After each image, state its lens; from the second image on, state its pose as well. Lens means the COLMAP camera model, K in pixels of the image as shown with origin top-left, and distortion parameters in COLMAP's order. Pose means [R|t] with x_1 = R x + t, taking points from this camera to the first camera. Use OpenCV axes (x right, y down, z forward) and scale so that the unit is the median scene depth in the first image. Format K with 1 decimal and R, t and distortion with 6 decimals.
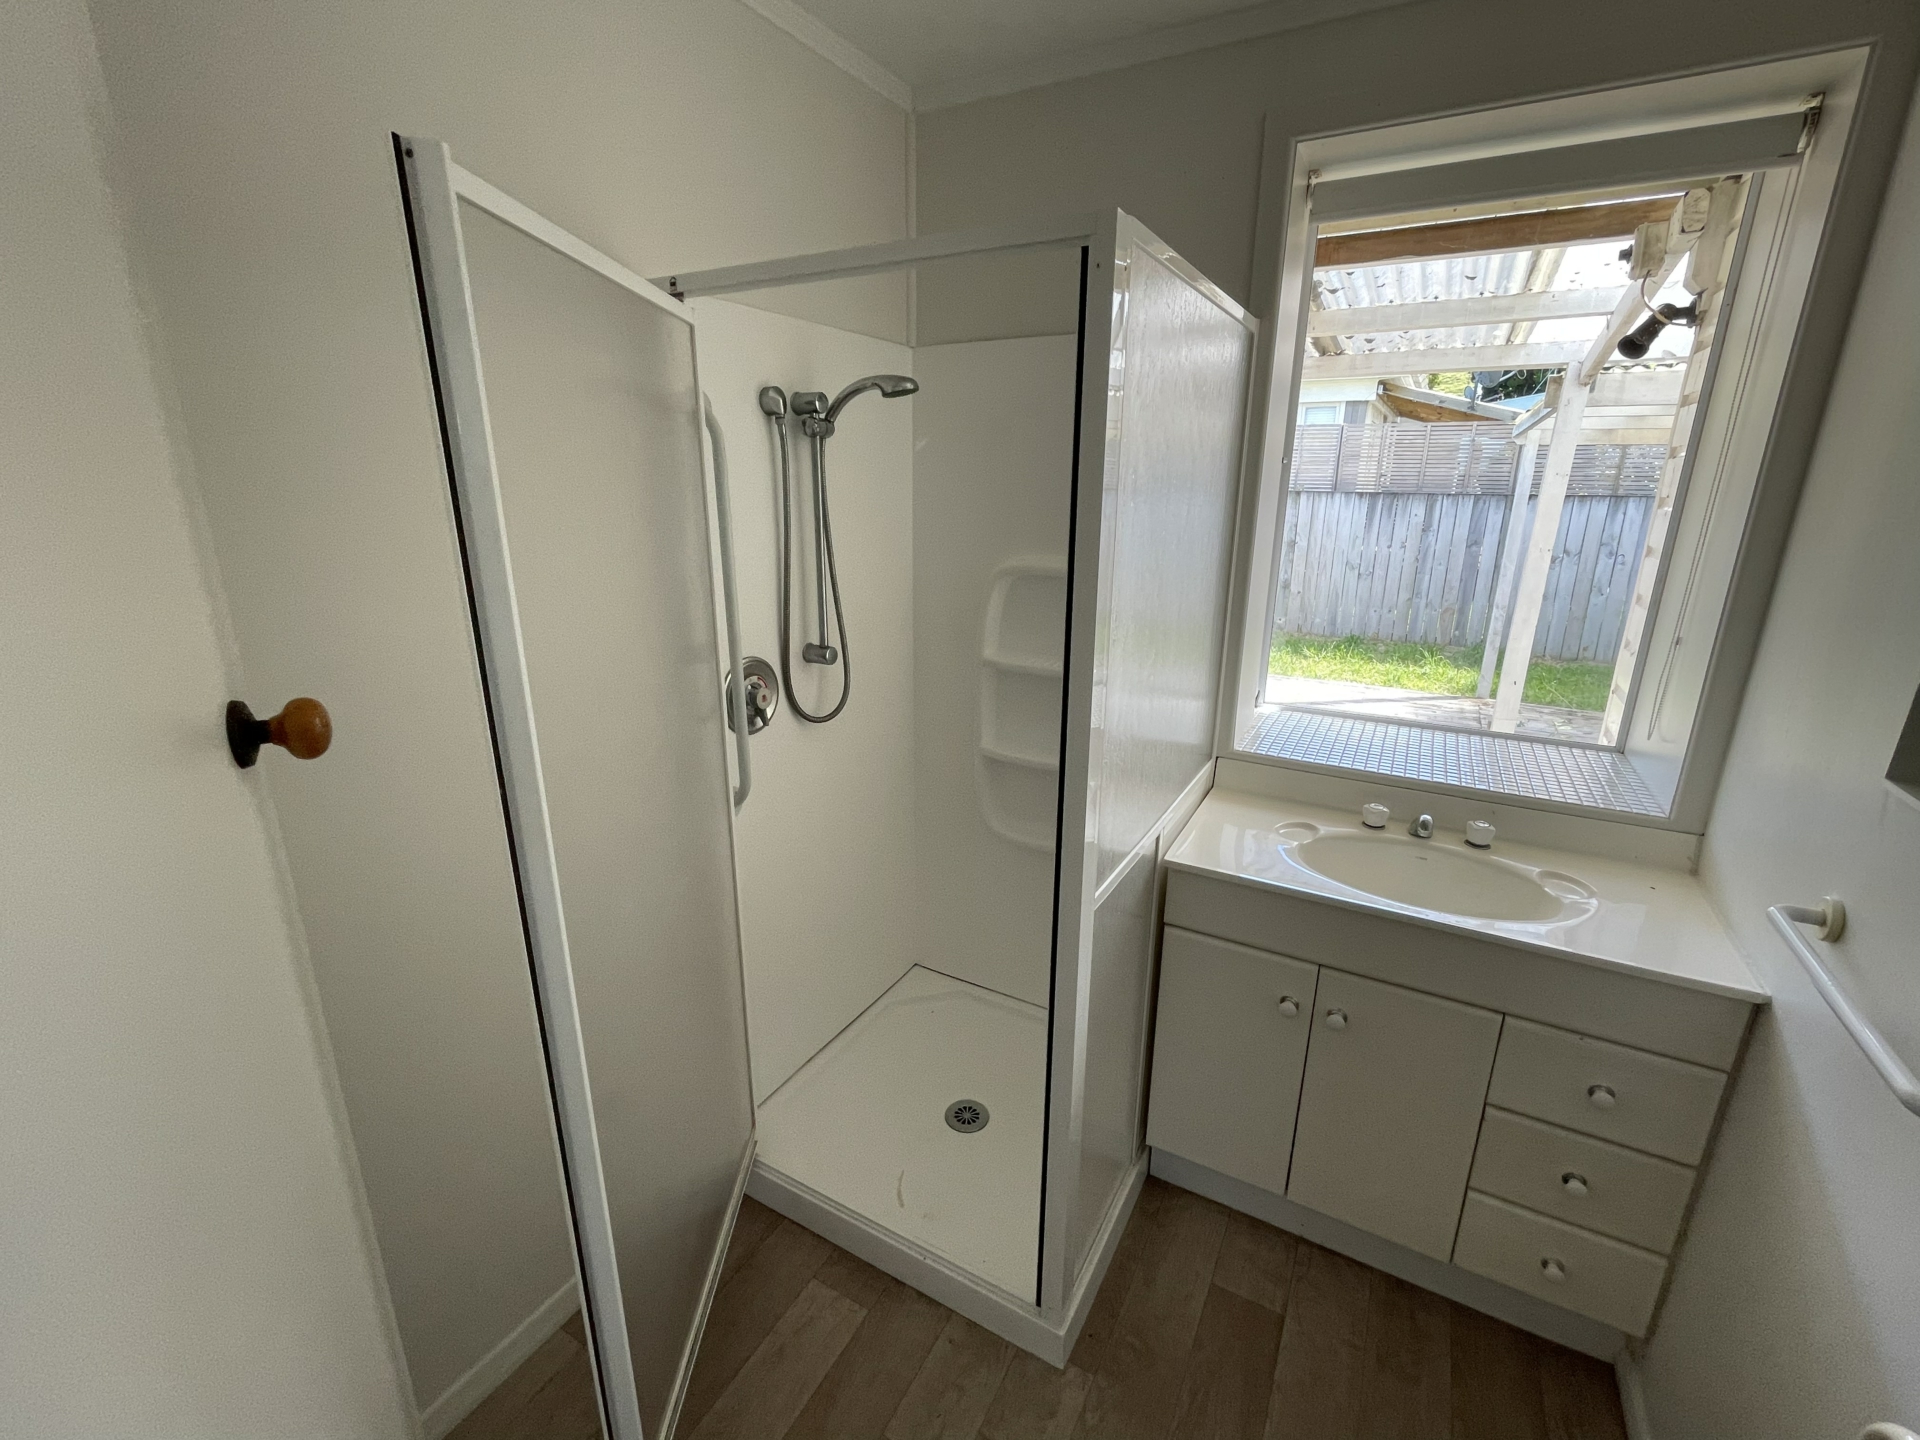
lens RADIAL K [[825.5, 0, 960.0], [0, 825.5, 720.0], [0, 0, 1]] dist [0.000658, 0.000042]
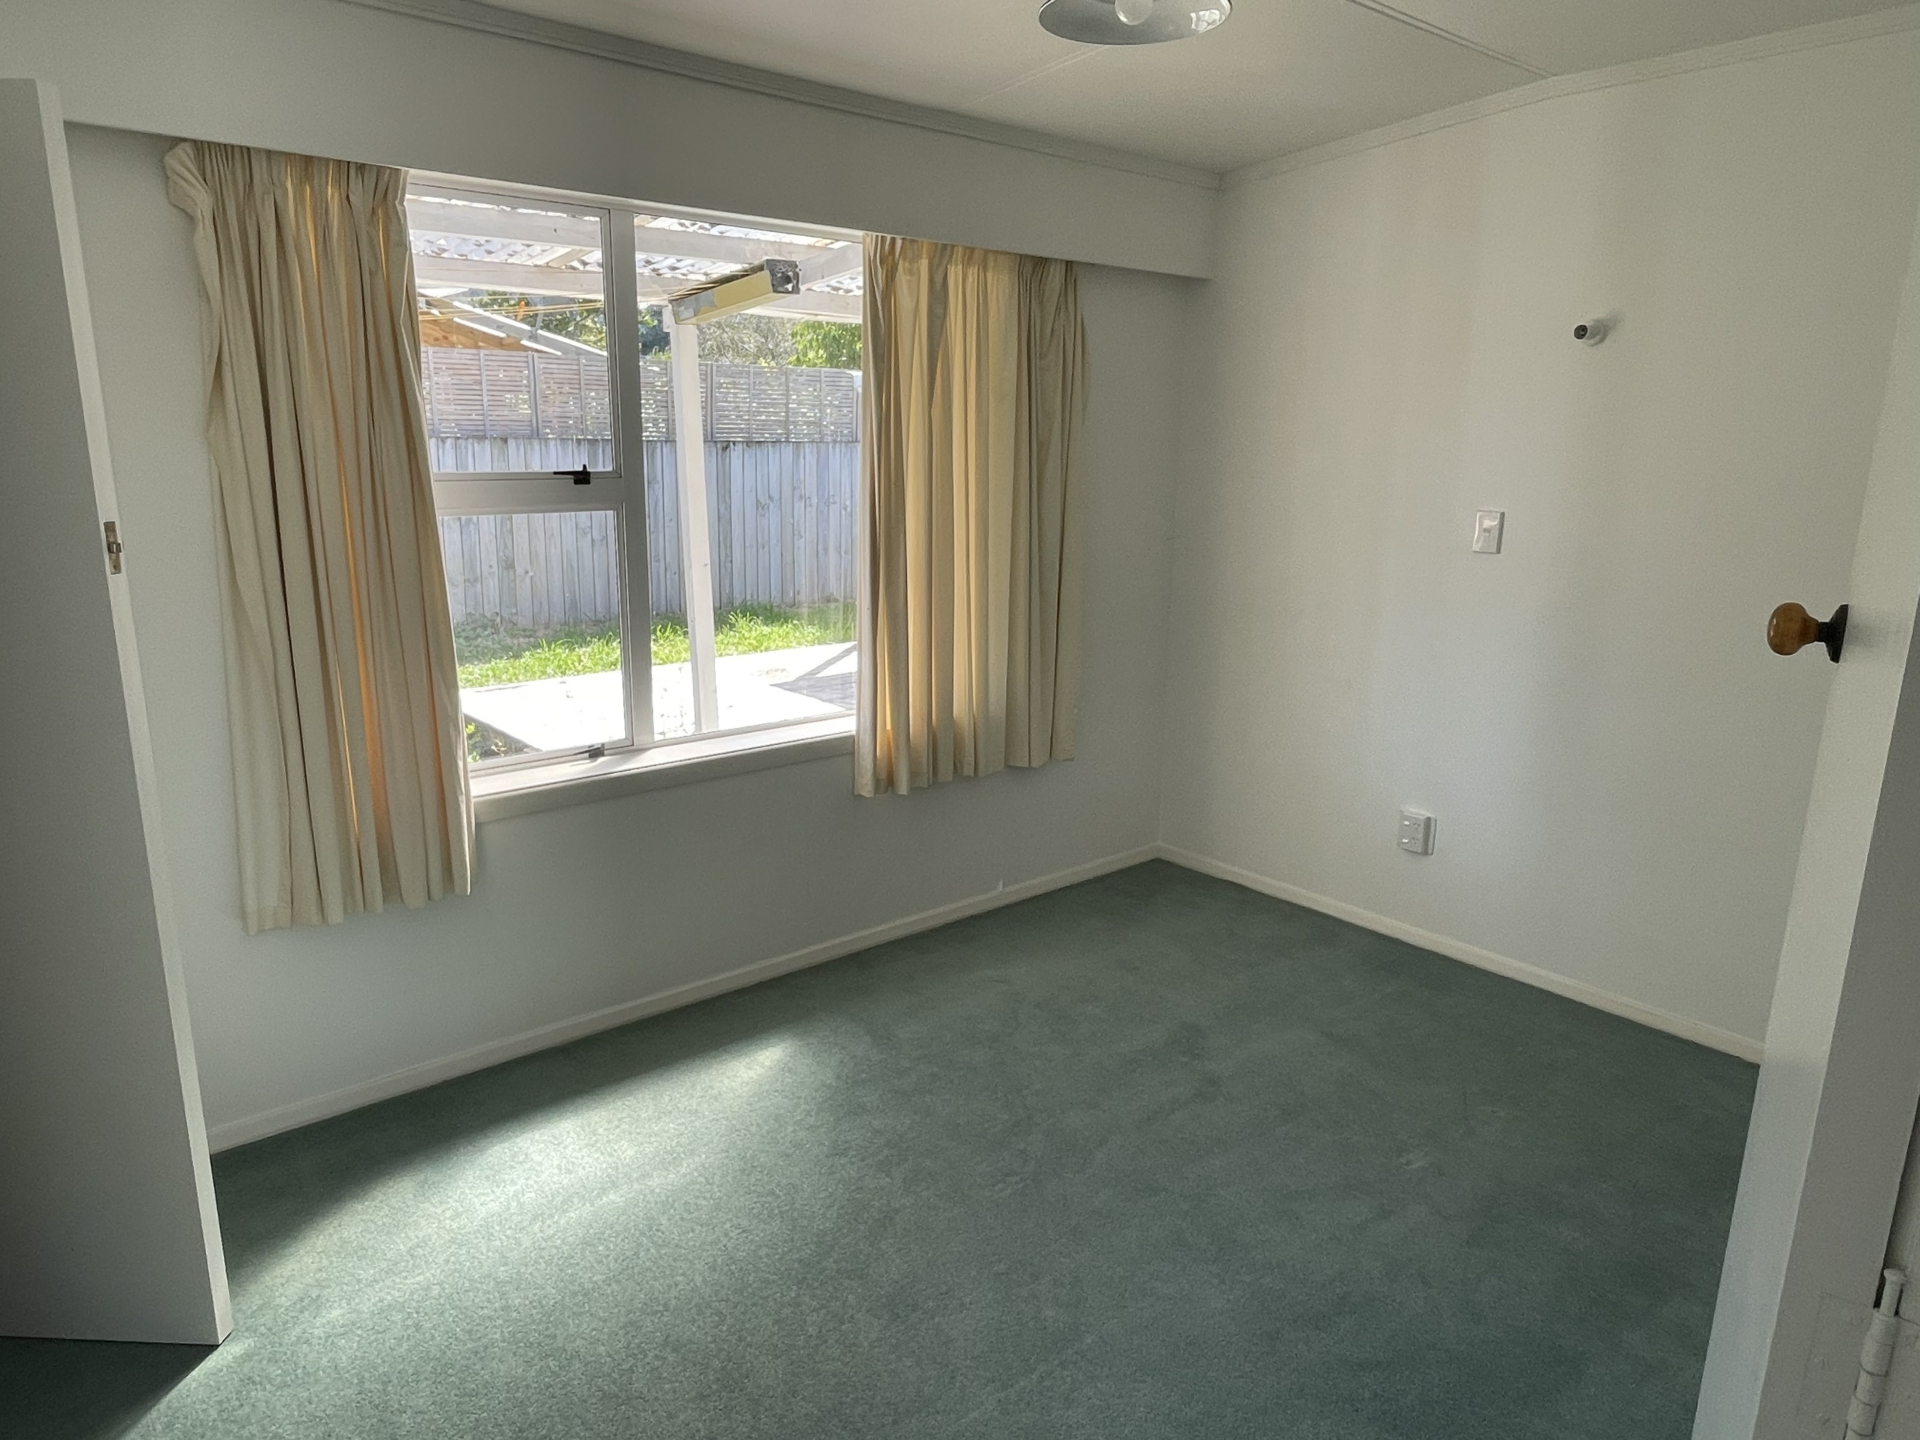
lens RADIAL K [[1216.5, 0, 960.0], [0, 1216.5, 720.0], [0, 0, 1]] dist [0.001147, 0.000157]
pose [[0.350266, -0.209629, 0.912891, -0.487826], [0.252086, 0.959770, 0.123671, -0.066227], [-0.902090, 0.186809, 0.389019, 0.262176]]
